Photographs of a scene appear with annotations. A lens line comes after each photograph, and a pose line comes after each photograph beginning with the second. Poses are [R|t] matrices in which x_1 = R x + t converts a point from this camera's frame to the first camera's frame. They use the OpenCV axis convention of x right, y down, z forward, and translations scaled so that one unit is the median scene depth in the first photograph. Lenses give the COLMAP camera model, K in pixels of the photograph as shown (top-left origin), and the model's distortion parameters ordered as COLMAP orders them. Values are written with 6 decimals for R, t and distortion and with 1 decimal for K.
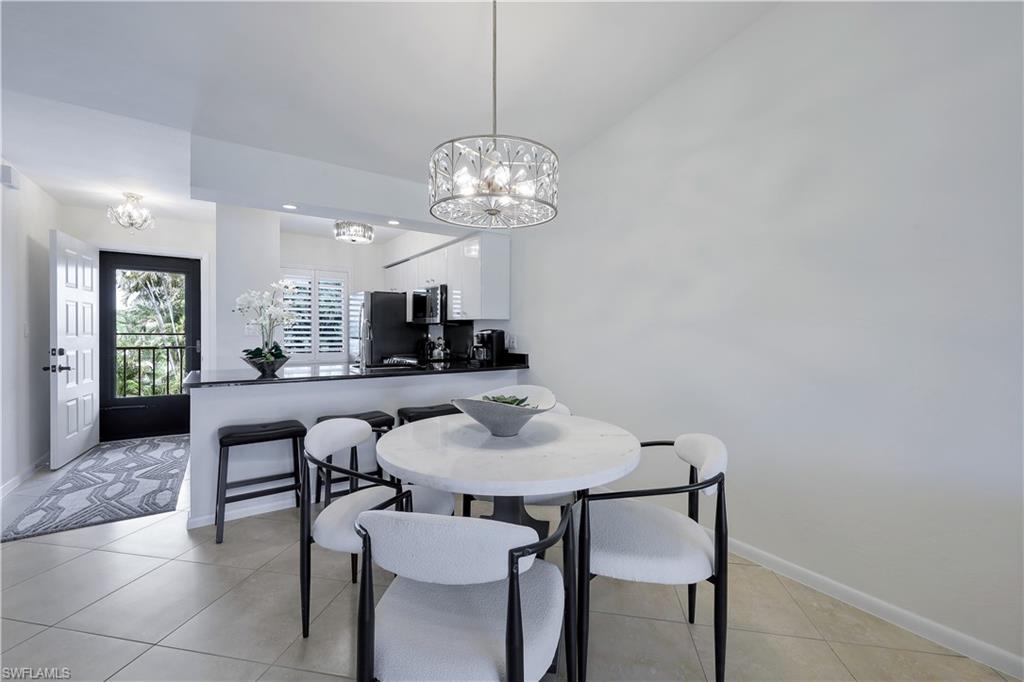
lens RADIAL K [[414.7, 0, 510.9], [0, 414.7, 337.8], [0, 0, 1]] dist [0.001570, 0.000354]
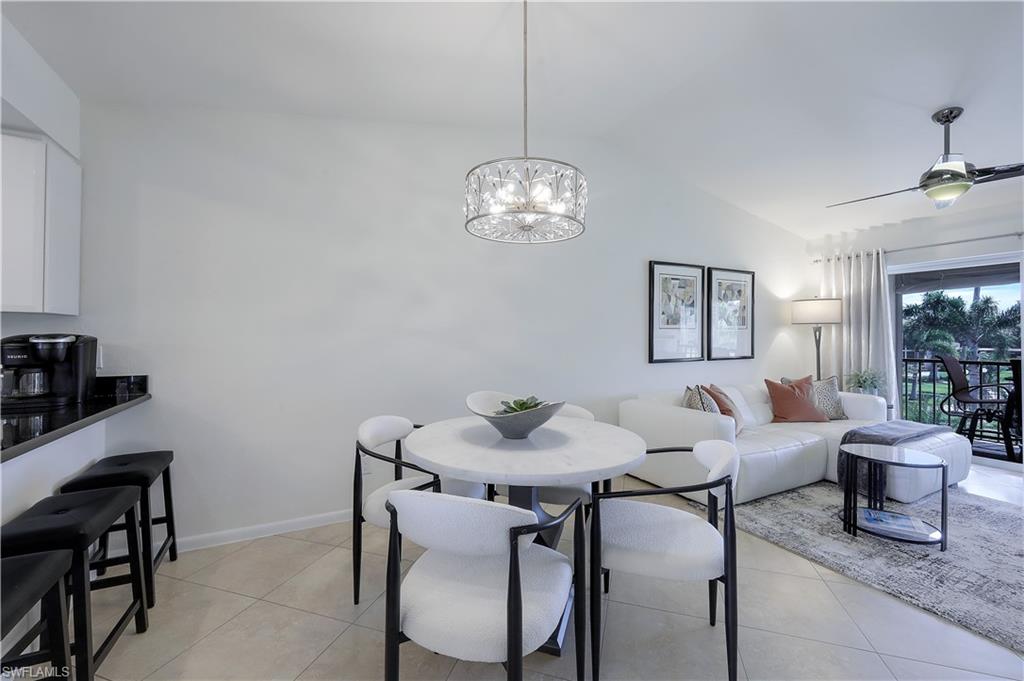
lens RADIAL K [[414.7, 0, 509.8], [0, 414.7, 334.6], [0, 0, 1]] dist [0.001570, 0.000354]
pose [[0.144712, 0.005521, 0.989458, -0.495471], [0.013659, 0.999878, -0.007576, -0.007798], [-0.989380, 0.014611, 0.144619, 0.396053]]
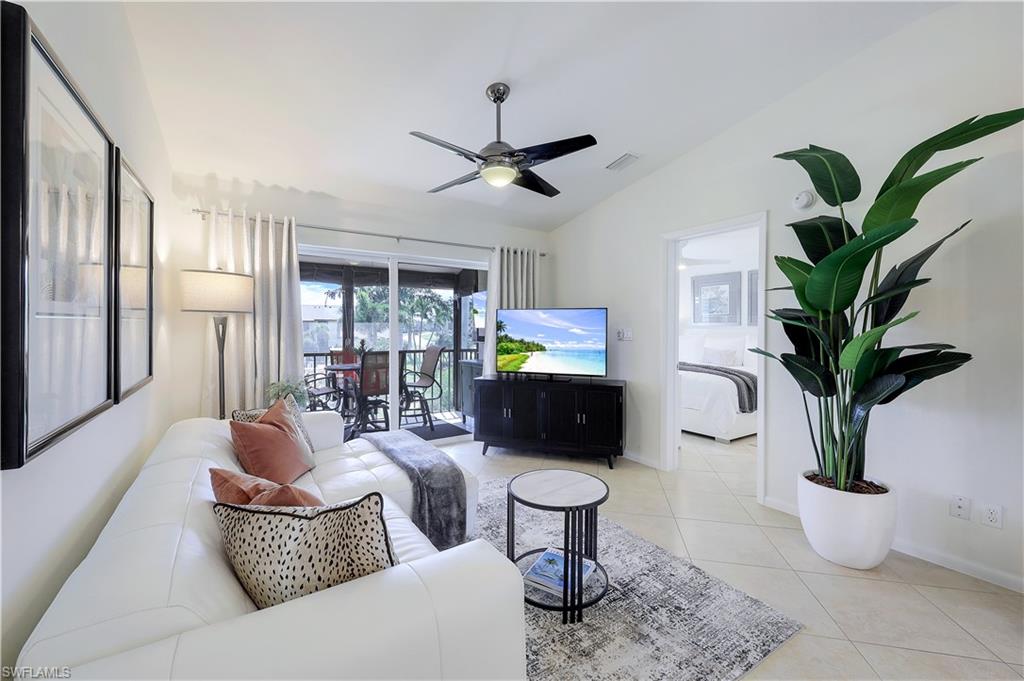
lens RADIAL K [[414.7, 0, 507.5], [0, 414.7, 334.3], [0, 0, 1]] dist [0.001570, 0.000354]
pose [[-0.998772, -0.003685, 0.049406, 0.315018], [-0.002052, 0.999451, 0.033056, -0.023120], [-0.049500, 0.032914, -0.998232, 0.413652]]
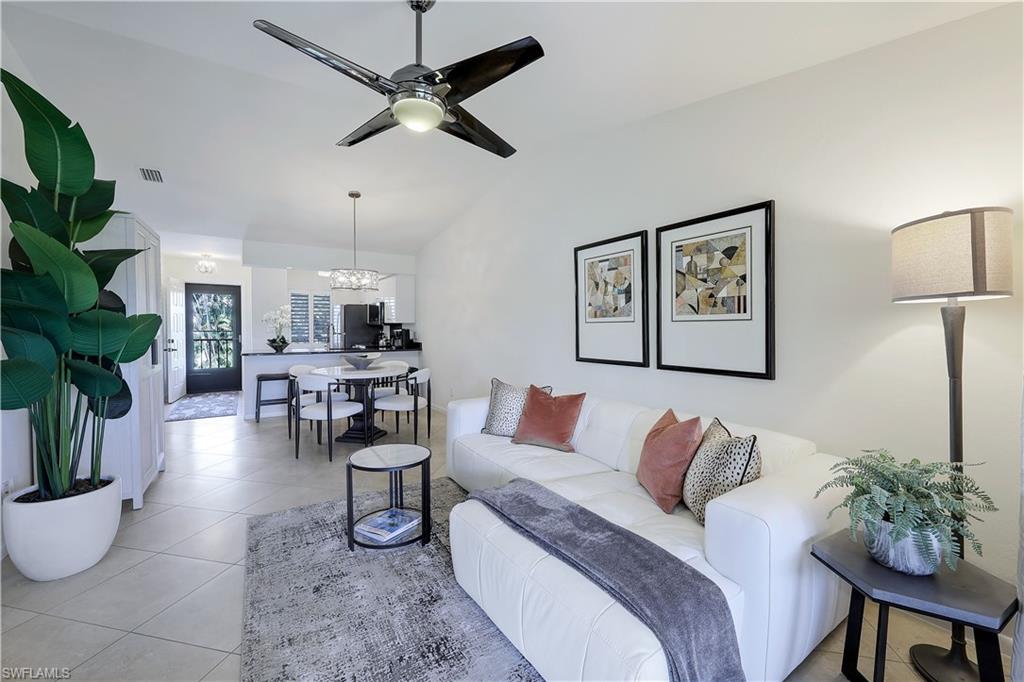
lens RADIAL K [[414.7, 0, 511.9], [0, 414.7, 338.2], [0, 0, 1]] dist [0.001570, 0.000354]
pose [[0.999323, -0.000346, -0.036792, 0.493968], [0.000907, 0.999884, 0.015228, -0.005942], [0.036782, -0.015251, 0.999207, -0.776067]]
